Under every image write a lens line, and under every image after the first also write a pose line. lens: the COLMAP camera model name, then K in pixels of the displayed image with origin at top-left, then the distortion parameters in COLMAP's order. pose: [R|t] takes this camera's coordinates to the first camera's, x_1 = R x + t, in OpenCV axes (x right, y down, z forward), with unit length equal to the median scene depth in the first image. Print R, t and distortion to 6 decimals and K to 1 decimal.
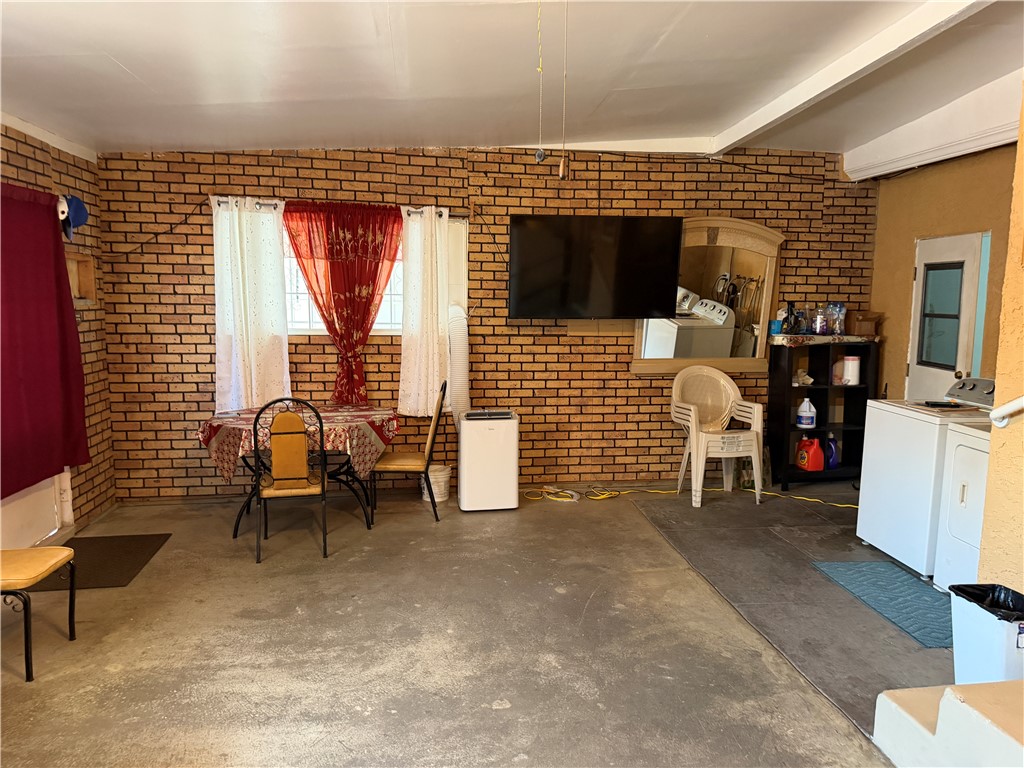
lens RADIAL K [[718.9, 0, 518.4], [0, 718.9, 383.0], [0, 0, 1]] dist [0.062910, -0.076167]
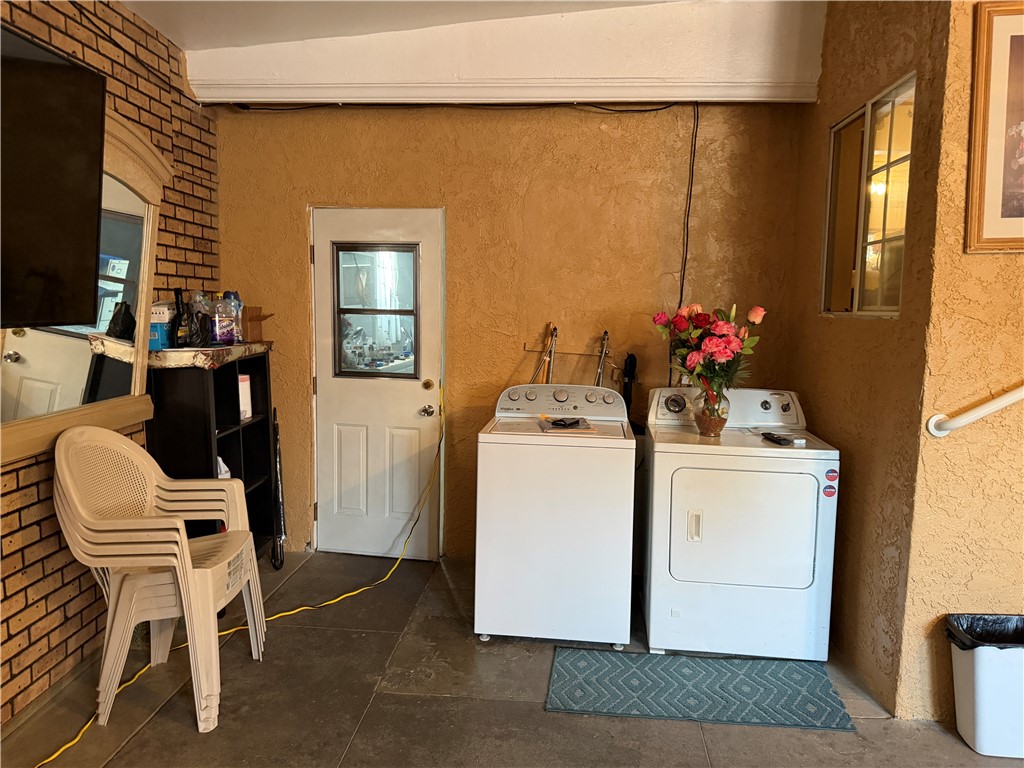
lens RADIAL K [[718.9, 0, 511.7], [0, 718.9, 382.7], [0, 0, 1]] dist [0.062910, -0.076167]
pose [[0.215260, -0.110998, 0.970228, -0.133112], [0.109425, 0.990004, 0.088983, -0.065953], [-0.970407, 0.087013, 0.225254, 0.660027]]
